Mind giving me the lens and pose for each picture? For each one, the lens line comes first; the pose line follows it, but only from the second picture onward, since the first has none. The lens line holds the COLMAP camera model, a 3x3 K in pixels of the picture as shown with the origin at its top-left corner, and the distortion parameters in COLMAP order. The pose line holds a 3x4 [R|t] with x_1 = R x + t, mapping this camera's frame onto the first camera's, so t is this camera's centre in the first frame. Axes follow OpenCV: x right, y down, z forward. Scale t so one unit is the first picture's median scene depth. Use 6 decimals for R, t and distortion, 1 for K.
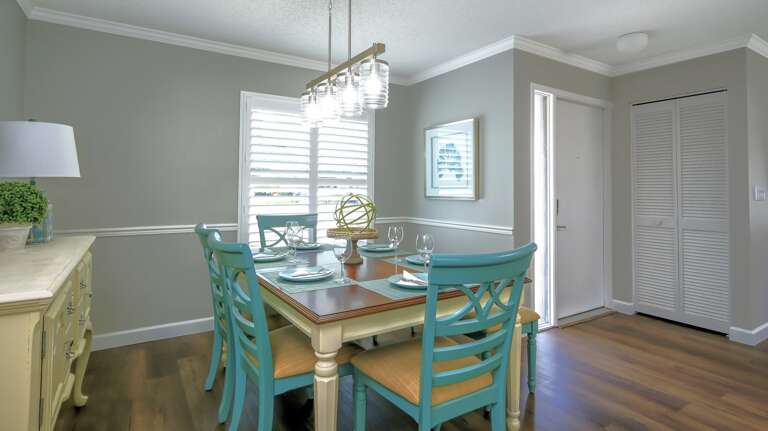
lens RADIAL K [[397.9, 0, 384.0], [0, 397.9, 215.5], [0, 0, 1]] dist [-0.000739, -0.000027]
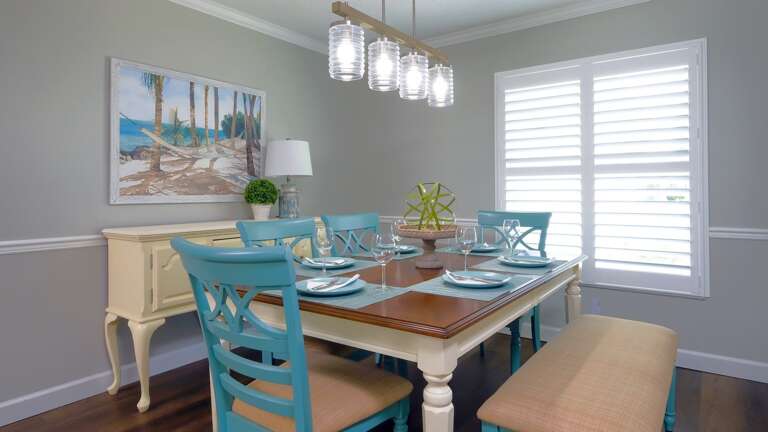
lens RADIAL K [[449.8, 0, 384.0], [0, 449.8, 216.0], [0, 0, 1]] dist [0.002589, 0.000554]
pose [[0.366819, 0.046218, -0.929144, 0.508679], [-0.054343, 0.998124, 0.028195, -0.005205], [0.928704, 0.040150, 0.368642, 0.399464]]
